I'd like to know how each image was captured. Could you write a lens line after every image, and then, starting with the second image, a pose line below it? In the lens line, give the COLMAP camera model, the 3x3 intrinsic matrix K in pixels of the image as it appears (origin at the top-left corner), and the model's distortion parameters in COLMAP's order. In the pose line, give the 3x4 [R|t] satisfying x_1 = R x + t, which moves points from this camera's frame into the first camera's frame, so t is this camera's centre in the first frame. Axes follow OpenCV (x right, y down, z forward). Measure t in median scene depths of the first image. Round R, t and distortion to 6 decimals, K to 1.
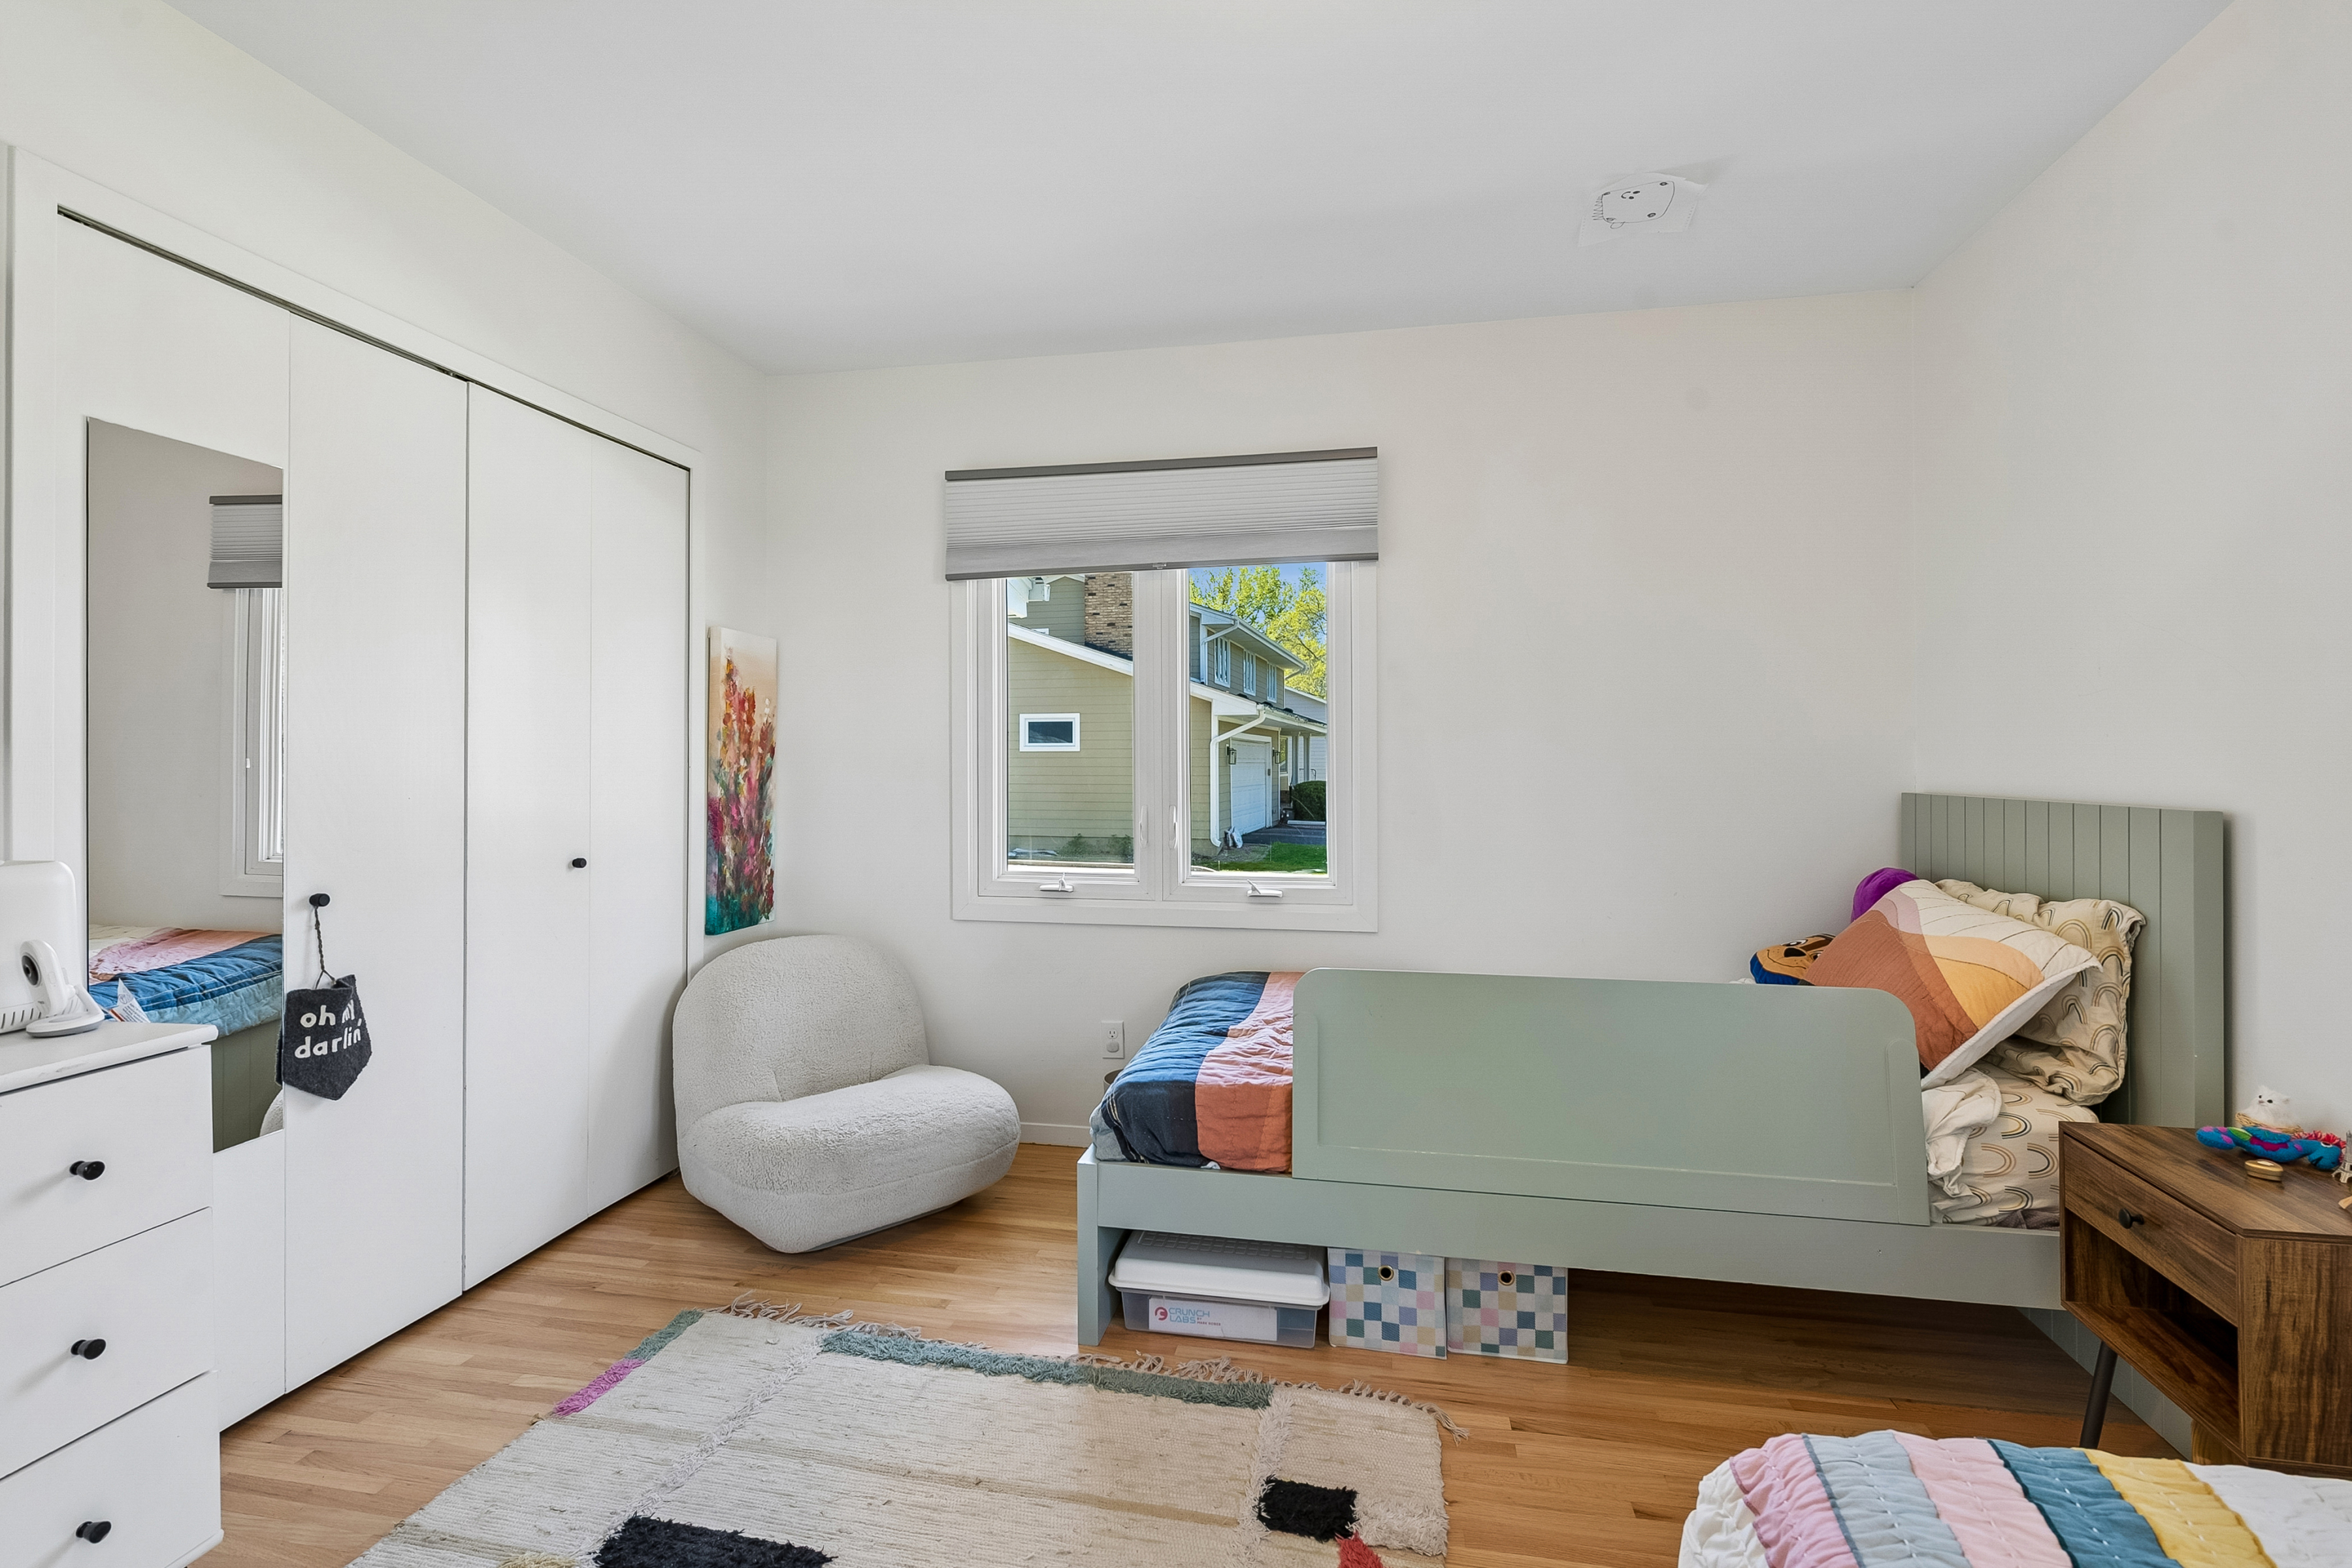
lens RADIAL K [[1046.8, 0, 1181.8], [0, 1046.8, 765.0], [0, 0, 1]] dist [-0.001663, -0.000808]
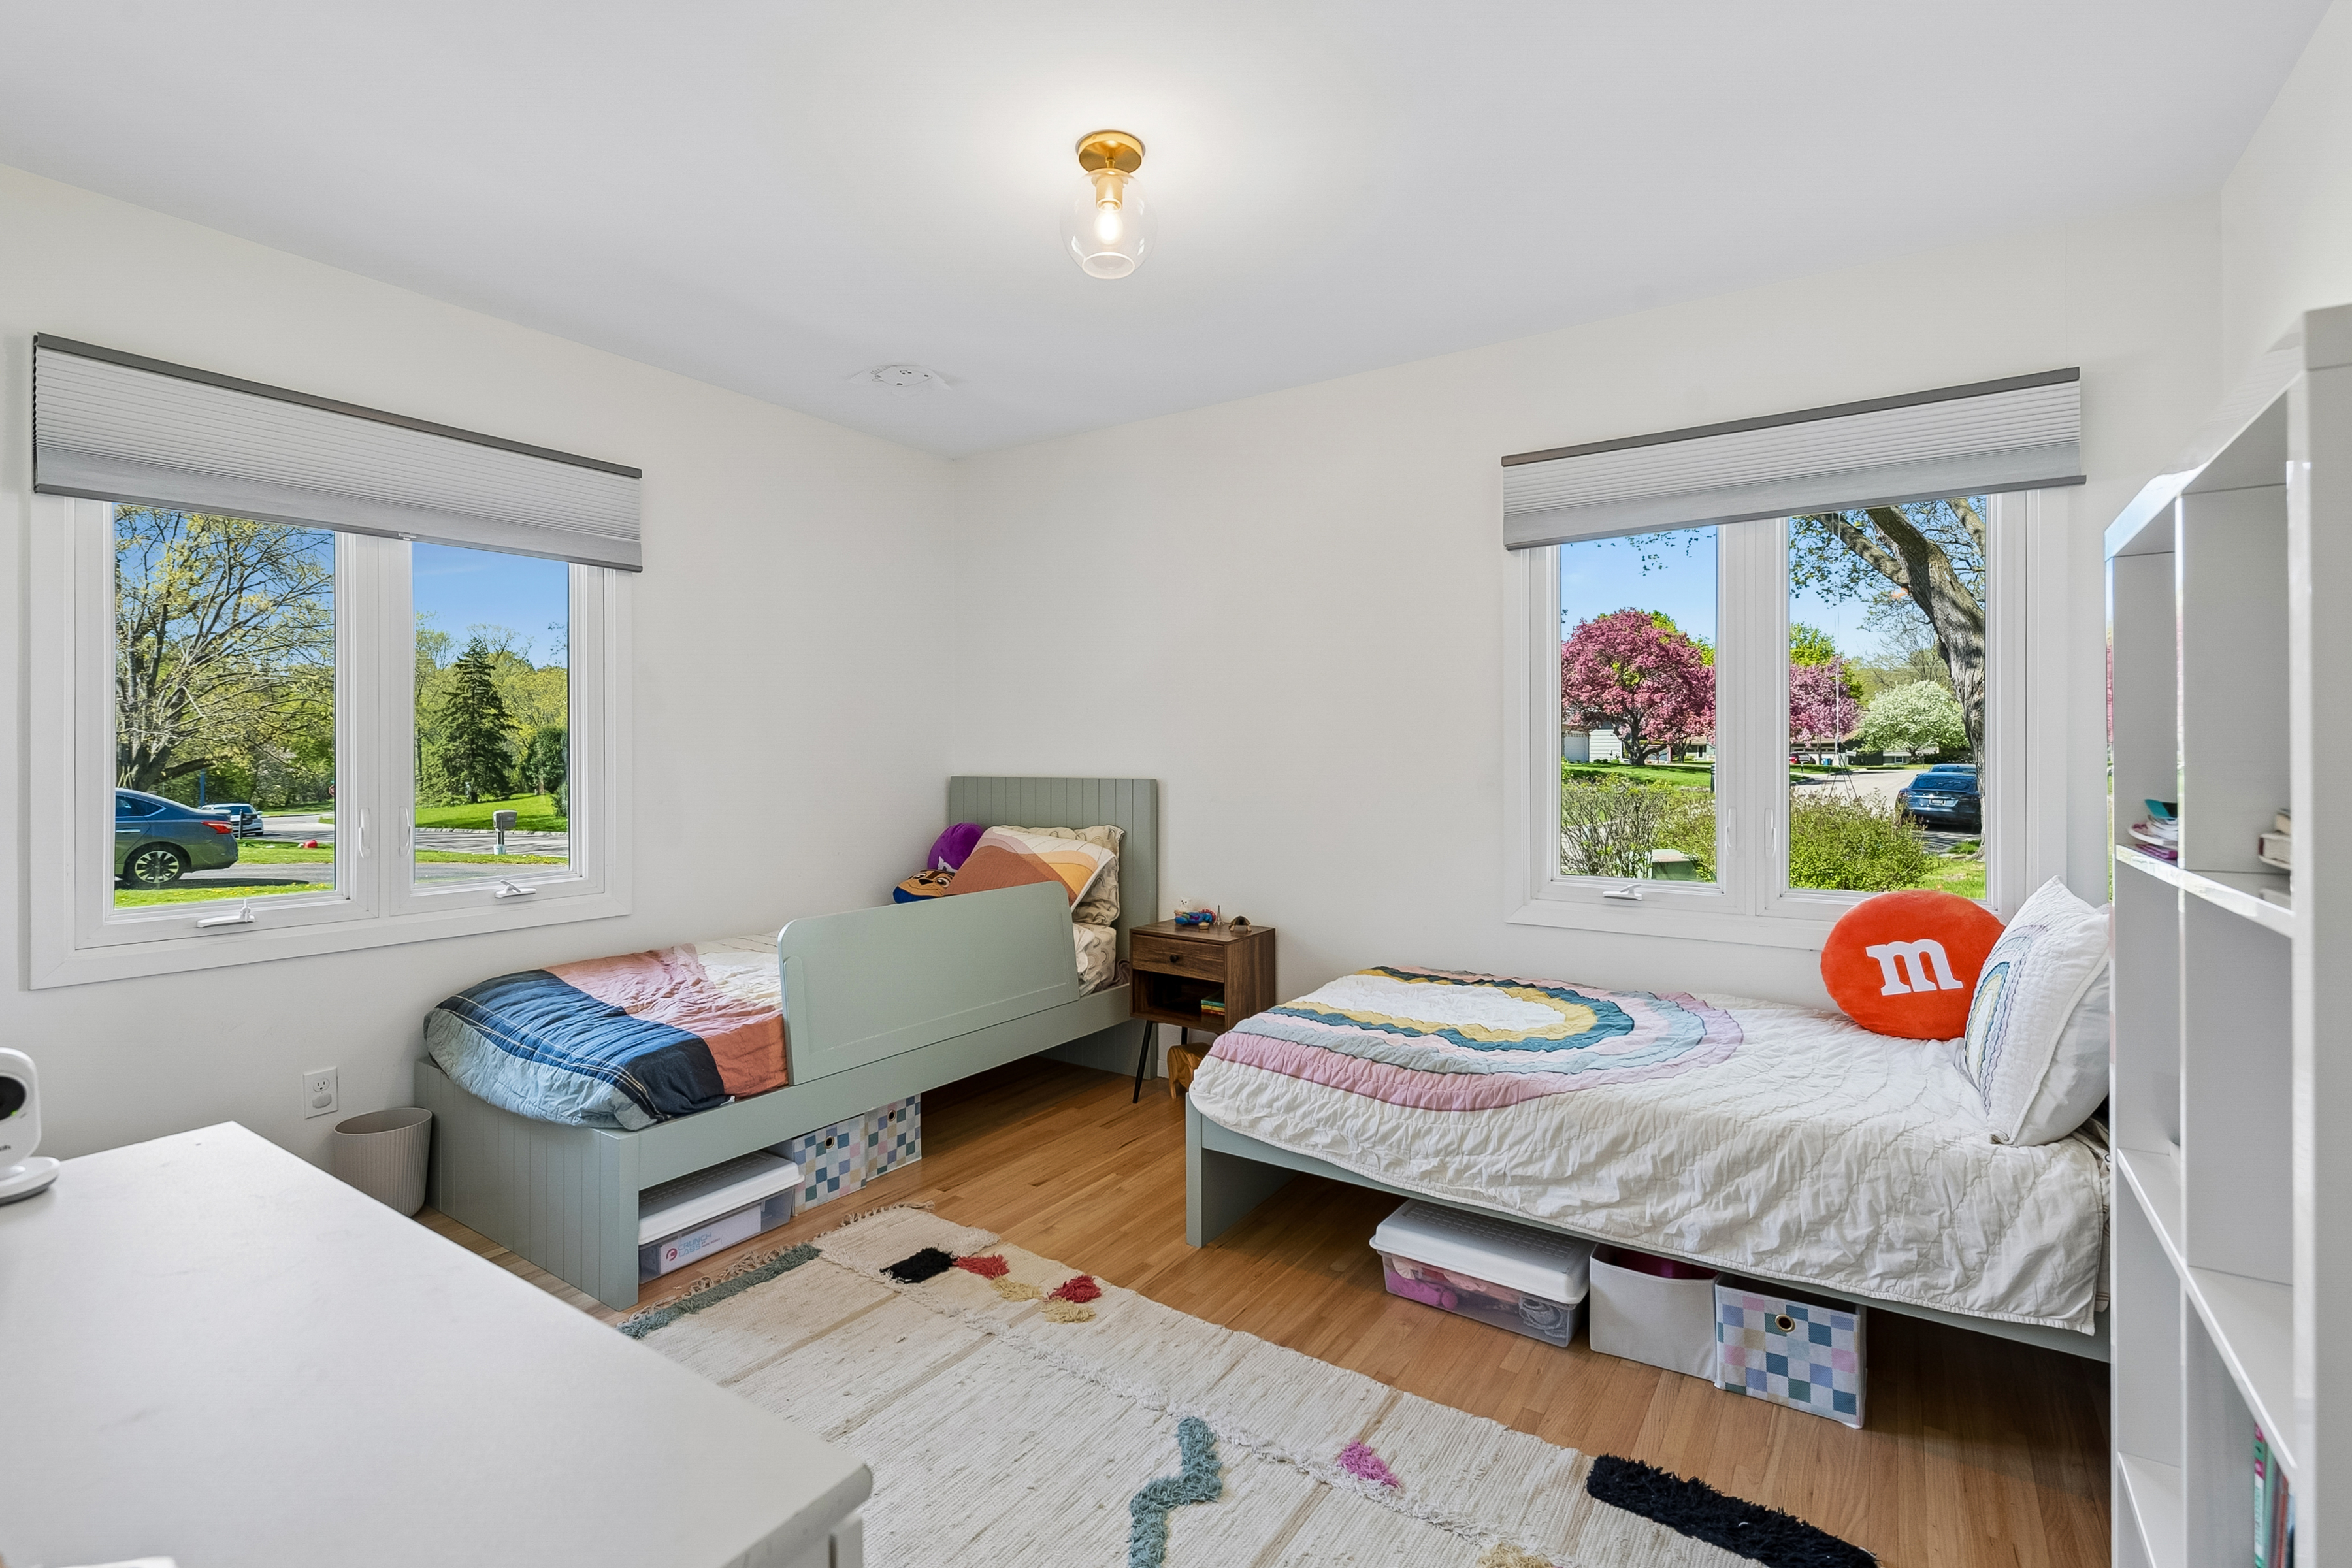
lens RADIAL K [[1046.8, 0, 1185.8], [0, 1046.8, 769.0], [0, 0, 1]] dist [-0.001663, -0.000808]
pose [[0.389271, -0.012805, 0.921034, -0.856484], [0.001562, 0.999911, 0.013241, -0.005822], [-0.921122, -0.003715, 0.389256, 0.067678]]
